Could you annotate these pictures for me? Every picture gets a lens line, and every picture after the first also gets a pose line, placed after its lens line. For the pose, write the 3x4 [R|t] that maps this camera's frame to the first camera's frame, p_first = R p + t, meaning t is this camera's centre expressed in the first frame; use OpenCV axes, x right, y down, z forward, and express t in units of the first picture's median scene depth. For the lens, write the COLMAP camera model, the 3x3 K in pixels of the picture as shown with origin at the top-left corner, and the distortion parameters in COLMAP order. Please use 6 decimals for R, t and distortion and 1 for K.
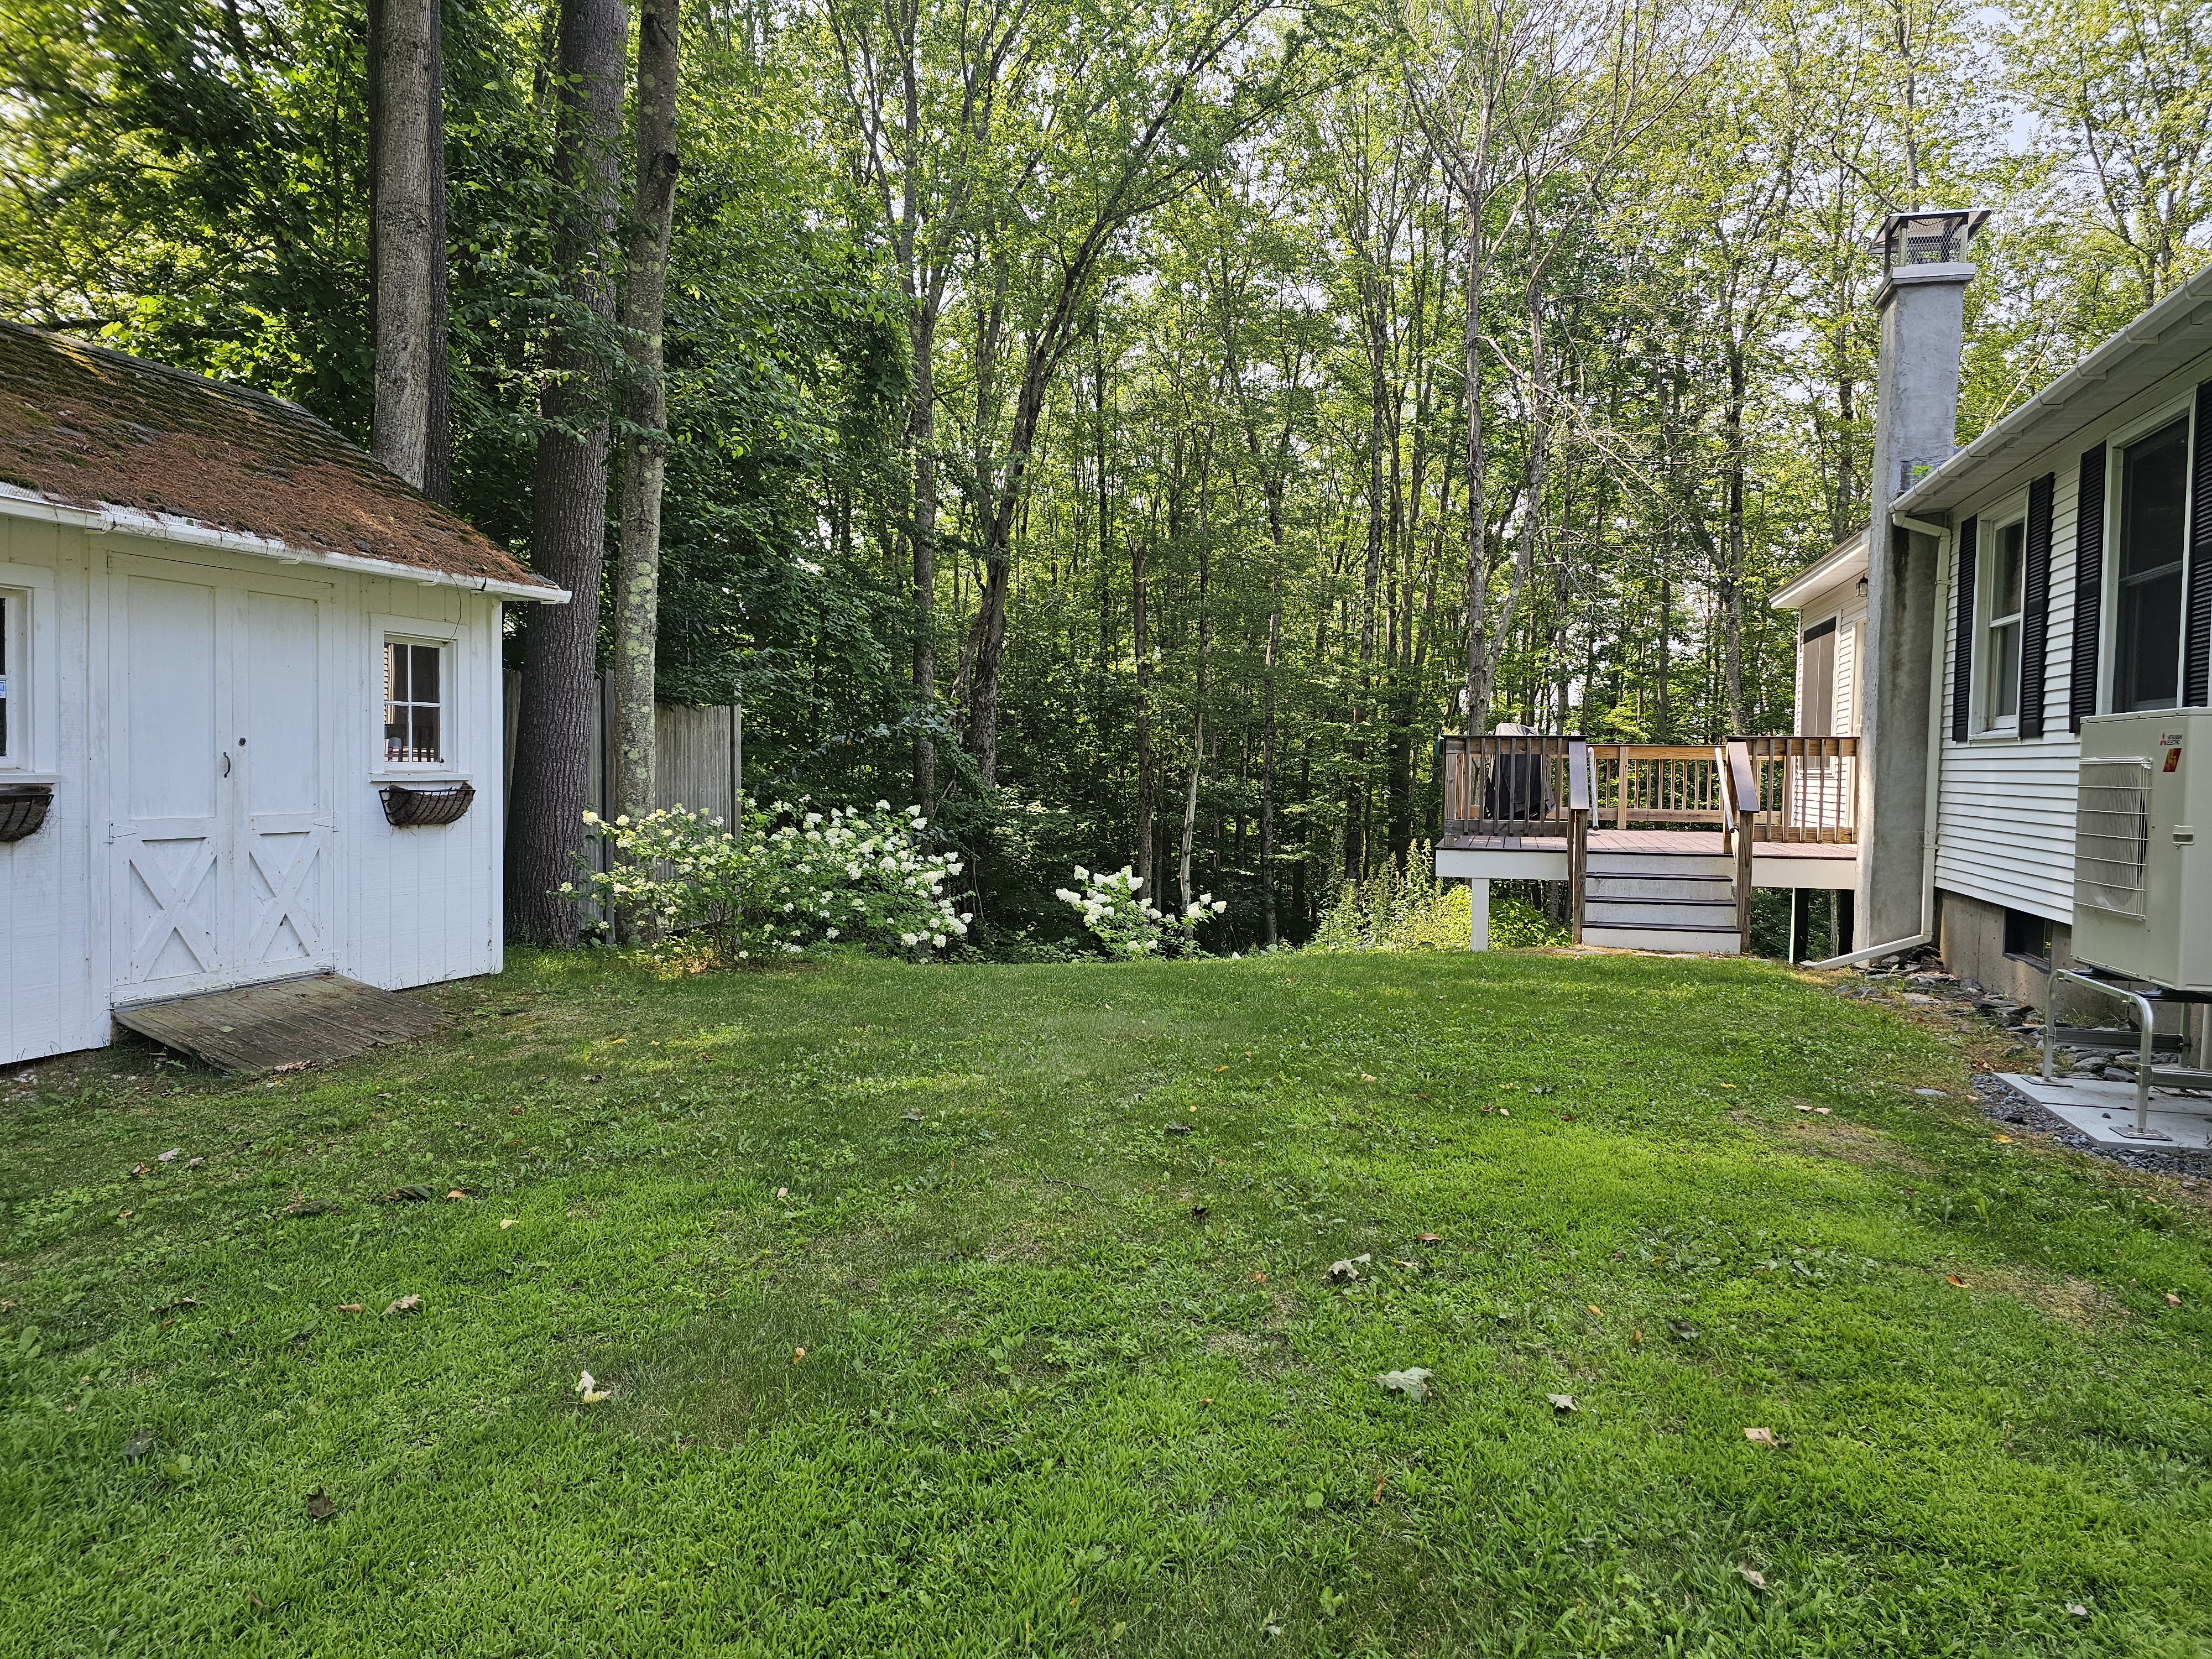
lens RADIAL K [[1483.9, 0, 1106.0], [0, 1483.9, 829.5], [0, 0, 1]] dist [0.002651, -0.000098]
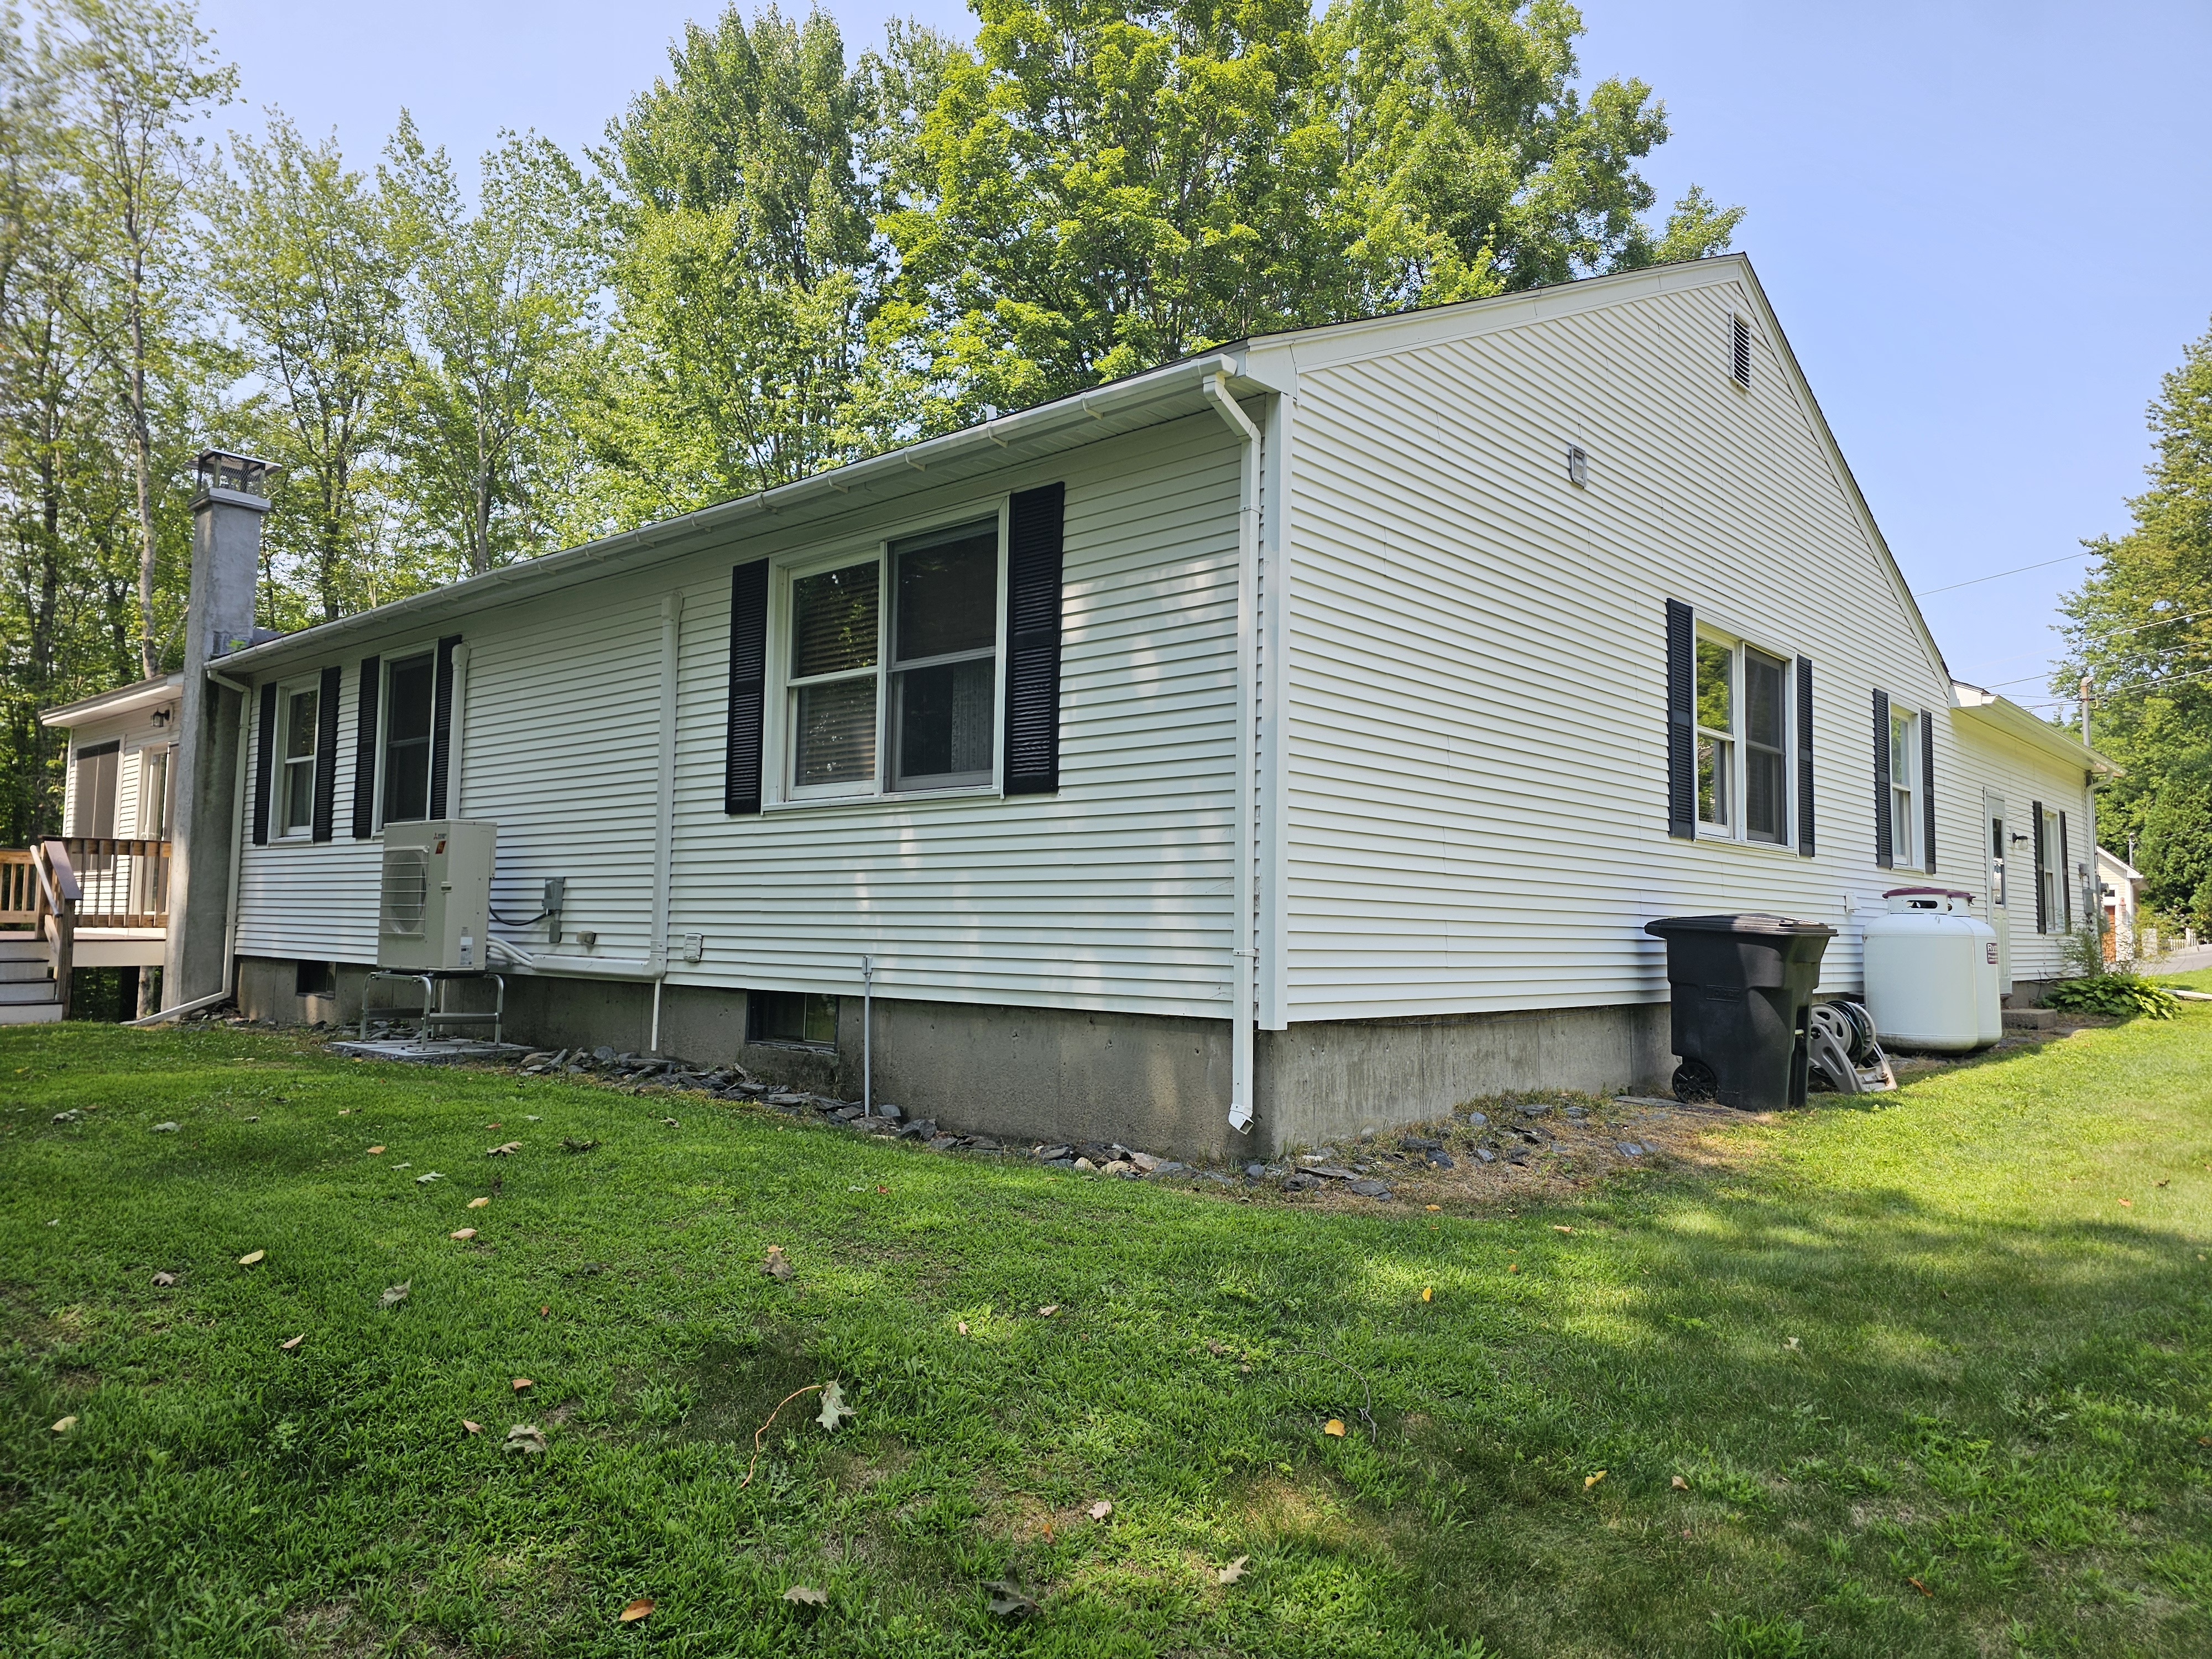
lens RADIAL K [[1483.9, 0, 1106.0], [0, 1483.9, 829.5], [0, 0, 1]] dist [0.002651, -0.000098]
pose [[0.440839, 0.049679, 0.896211, -0.848371], [0.028632, 0.997181, -0.069360, 0.121924], [-0.897130, 0.056236, 0.438173, -0.821812]]
